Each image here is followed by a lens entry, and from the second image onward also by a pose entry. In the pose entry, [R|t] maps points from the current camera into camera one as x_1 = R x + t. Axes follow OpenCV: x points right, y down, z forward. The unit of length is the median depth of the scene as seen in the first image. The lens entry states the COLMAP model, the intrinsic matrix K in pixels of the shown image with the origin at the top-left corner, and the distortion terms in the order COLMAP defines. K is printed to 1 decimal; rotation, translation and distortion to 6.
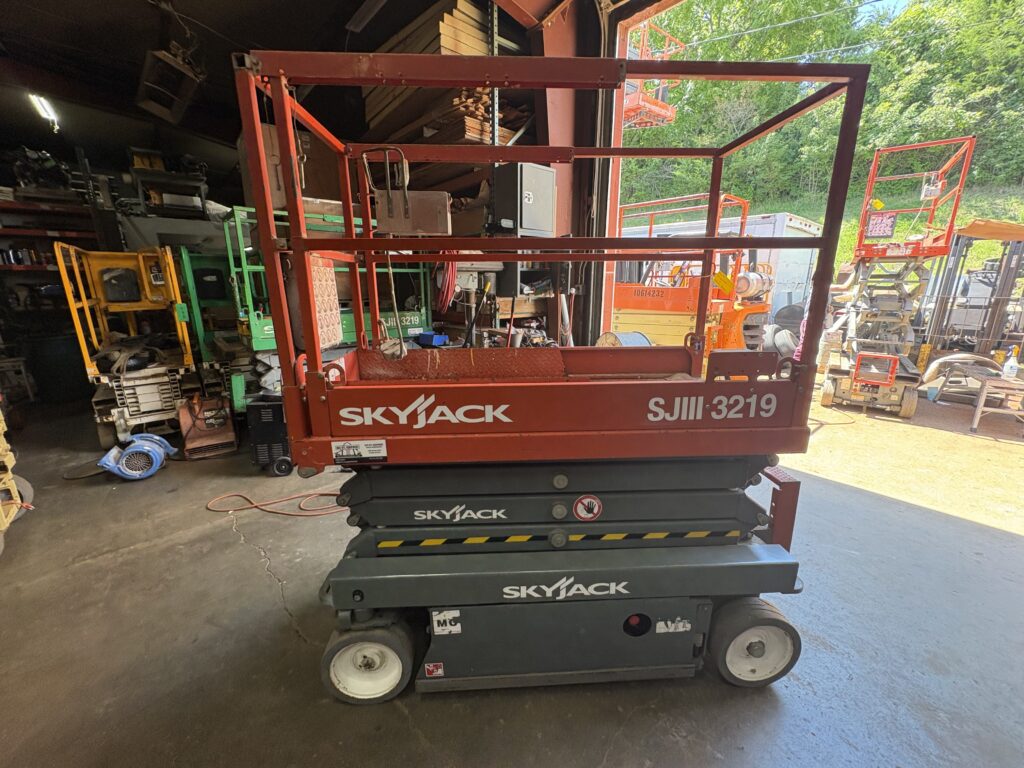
lens RADIAL K [[406.0, 0, 512.0], [0, 406.0, 384.0], [0, 0, 1]] dist [-0.000148, -0.000059]
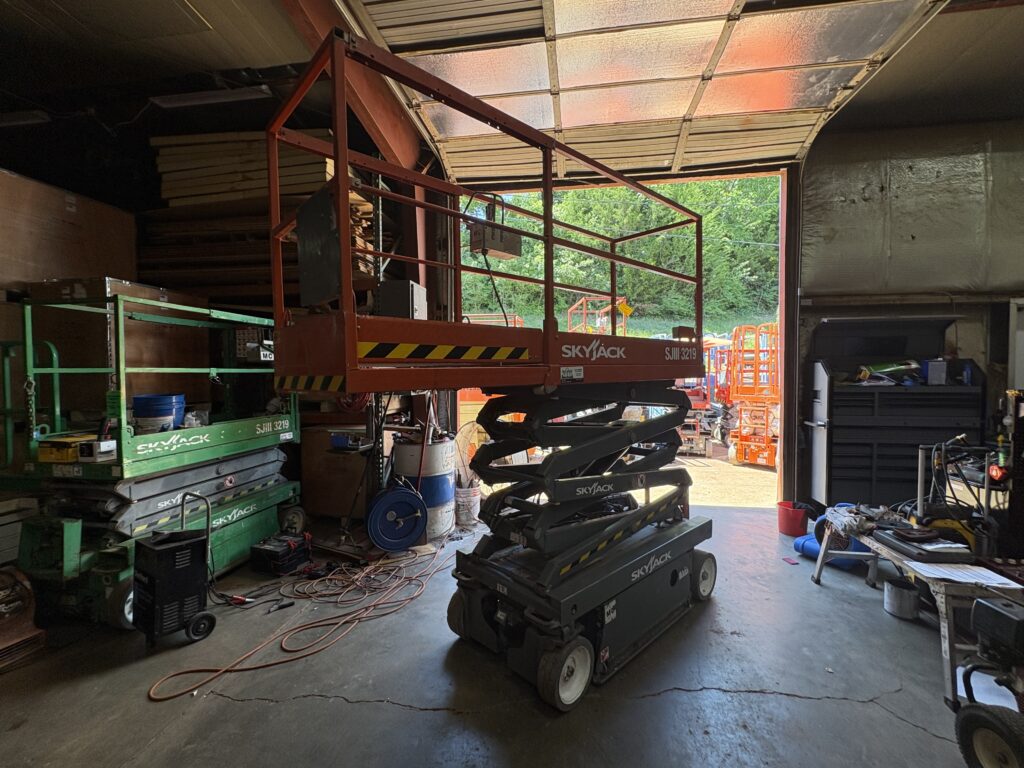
lens RADIAL K [[441.1, 0, 512.0], [0, 441.1, 384.0], [0, 0, 1]] dist [-0.000580, -0.000868]
pose [[0.762985, -0.020755, 0.646083, -0.475553], [0.162678, 0.973482, -0.160840, -0.006443], [-0.625612, 0.227822, 0.746128, -0.052962]]
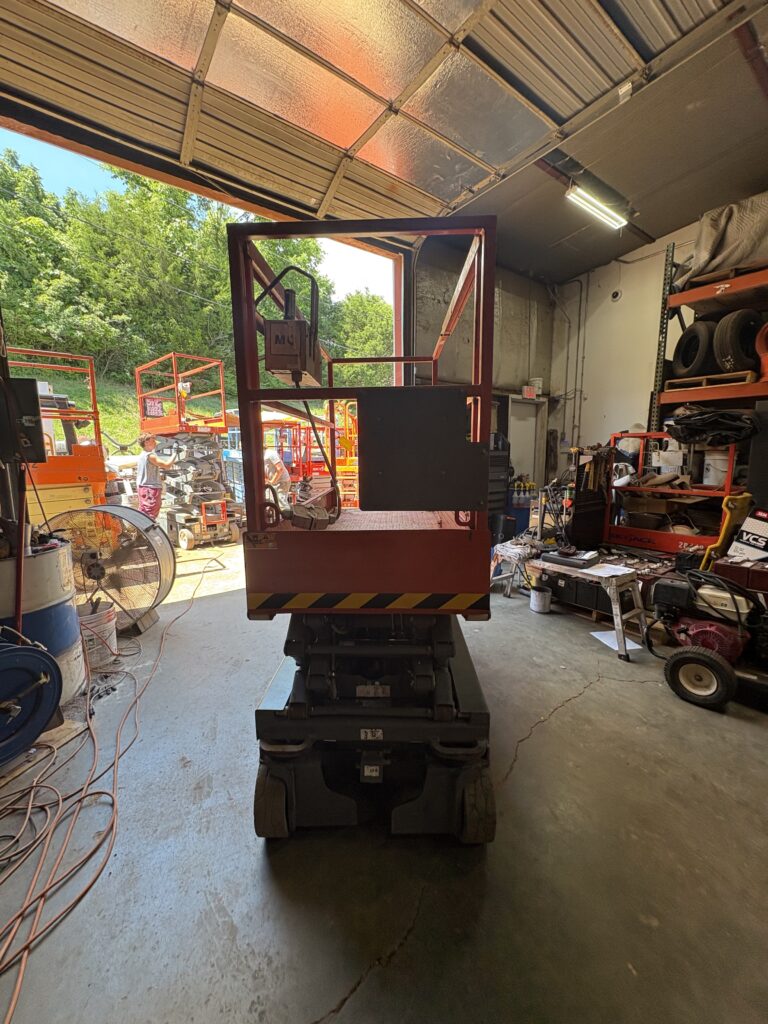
lens RADIAL K [[406.0, 0, 384.0], [0, 406.0, 512.0], [0, 0, 1]] dist [-0.000148, -0.000059]
pose [[0.079834, -0.145373, 0.986151, -0.442239], [0.255180, 0.959323, 0.120760, -0.063270], [-0.963592, 0.242005, 0.113683, 0.321585]]
